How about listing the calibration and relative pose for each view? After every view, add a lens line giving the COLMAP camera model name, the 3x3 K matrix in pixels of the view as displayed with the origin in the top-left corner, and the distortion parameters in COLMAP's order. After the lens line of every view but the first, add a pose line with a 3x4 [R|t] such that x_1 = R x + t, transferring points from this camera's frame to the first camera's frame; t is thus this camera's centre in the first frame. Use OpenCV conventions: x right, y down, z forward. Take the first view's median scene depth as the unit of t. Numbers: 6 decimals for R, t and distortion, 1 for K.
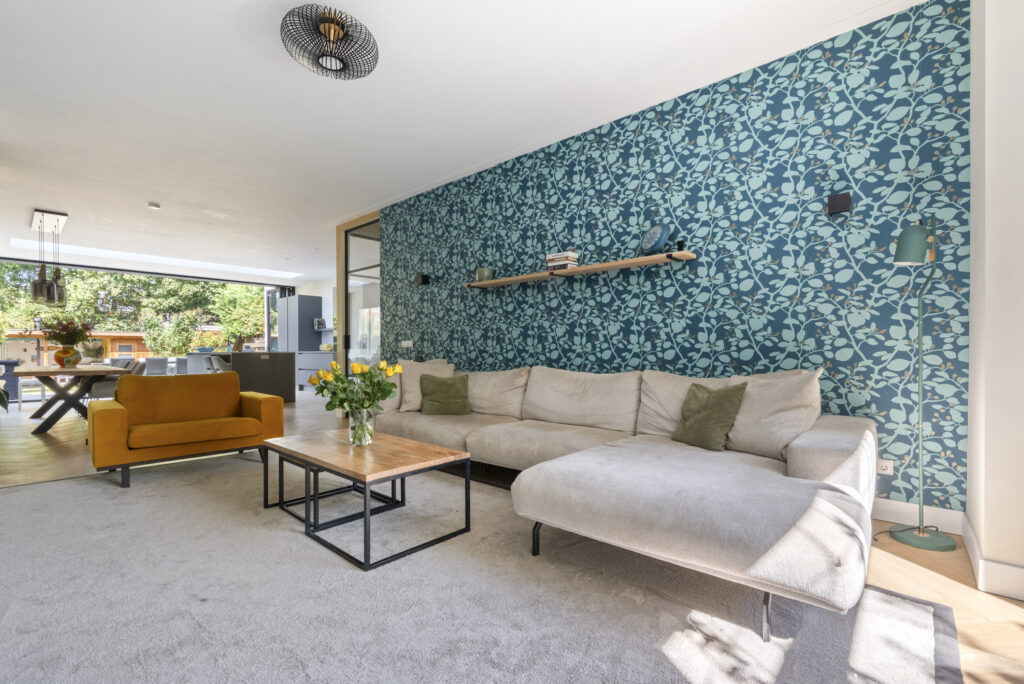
lens RADIAL K [[464.9, 0, 511.8], [0, 464.9, 350.5], [0, 0, 1]] dist [-0.001559, -0.000398]
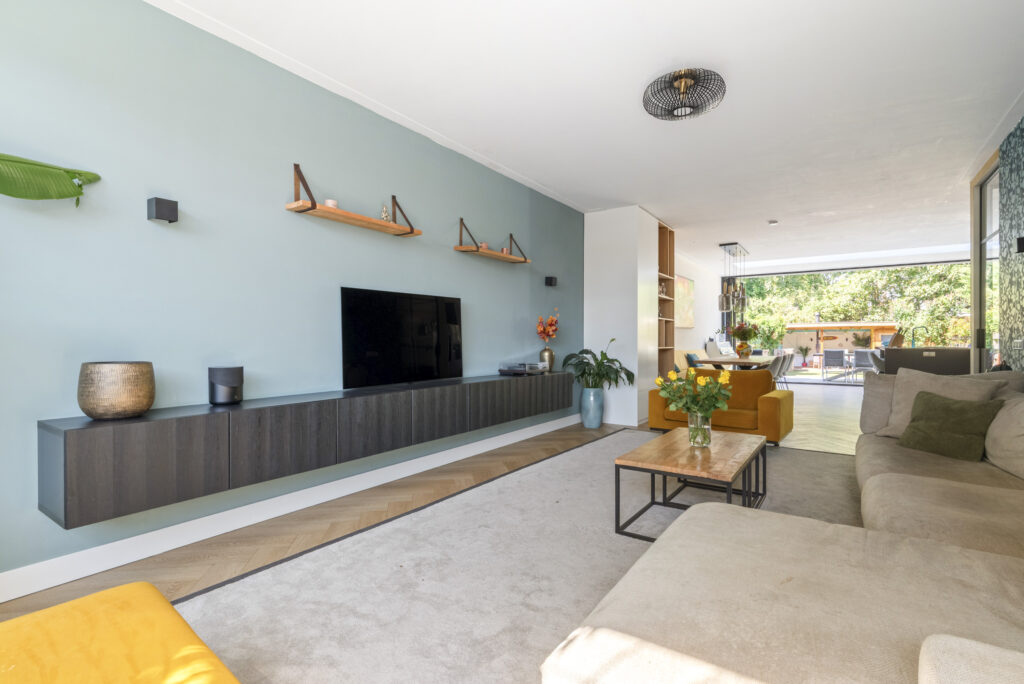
lens RADIAL K [[464.9, 0, 514.2], [0, 464.9, 344.1], [0, 0, 1]] dist [-0.001559, -0.000398]
pose [[0.127945, 0.009296, -0.991738, 0.092973], [0.004903, 0.999938, 0.010006, -0.006287], [0.991769, -0.006143, 0.127892, 0.056618]]
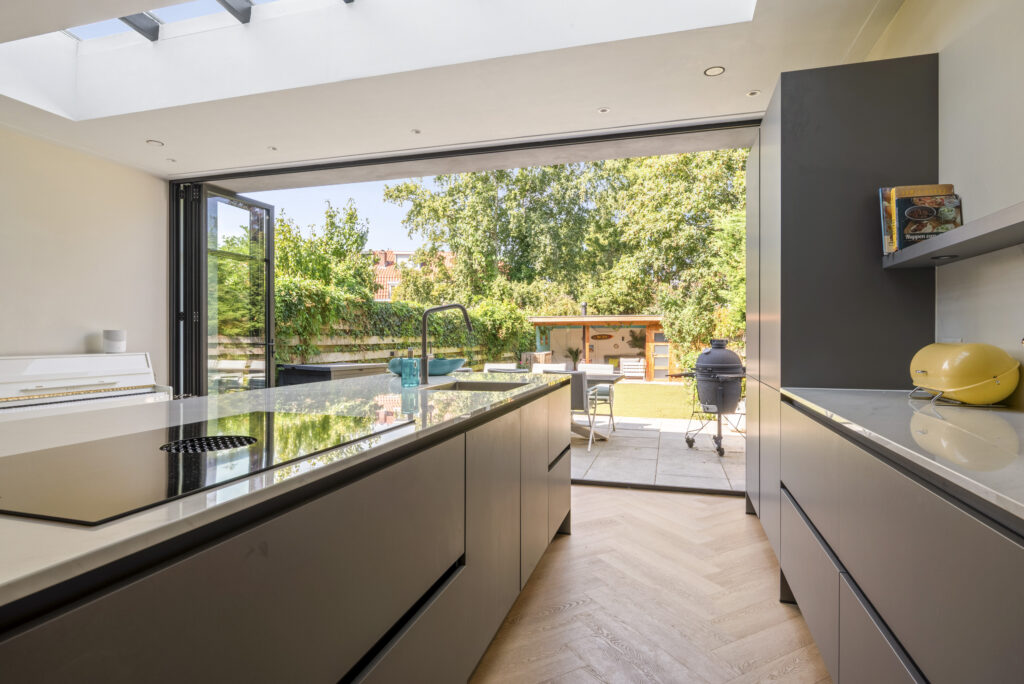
lens RADIAL K [[536.0, 0, 513.7], [0, 536.0, 335.7], [0, 0, 1]] dist [0.001629, 0.000656]
pose [[0.445102, -0.001177, -0.895479, -0.175884], [0.004624, 0.999989, 0.000985, -0.009633], [0.895468, -0.004579, 0.445103, 0.449494]]
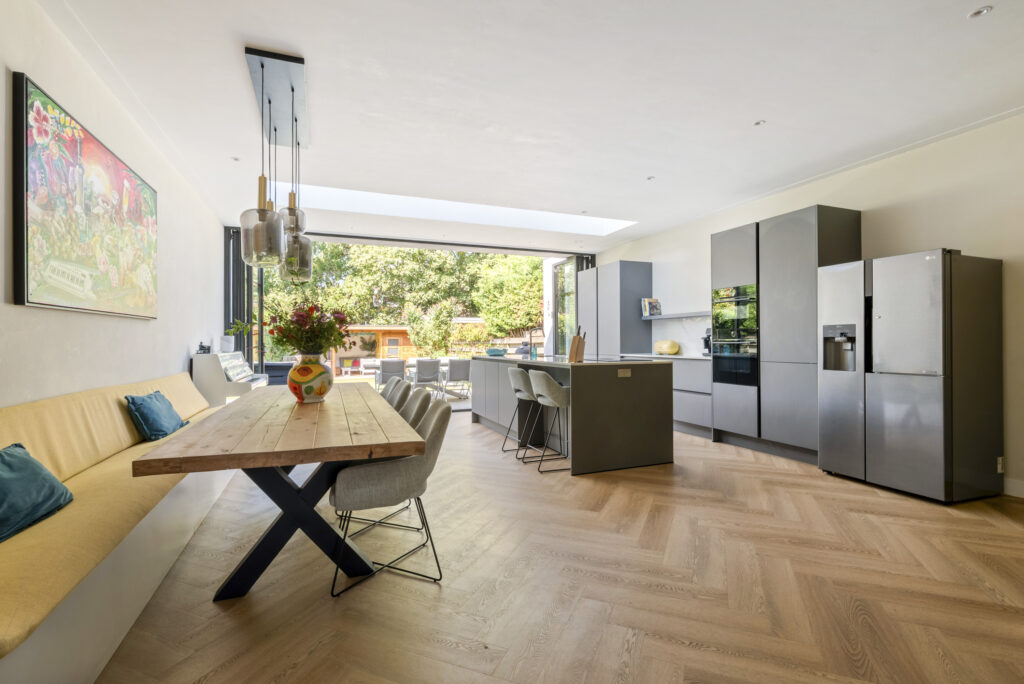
lens RADIAL K [[464.9, 0, 511.8], [0, 464.9, 338.2], [0, 0, 1]] dist [-0.001559, -0.000398]
pose [[0.904283, -0.007211, -0.426873, -0.181256], [0.006083, 0.999973, -0.004005, -0.008567], [0.426891, 0.001025, 0.904303, 0.211533]]
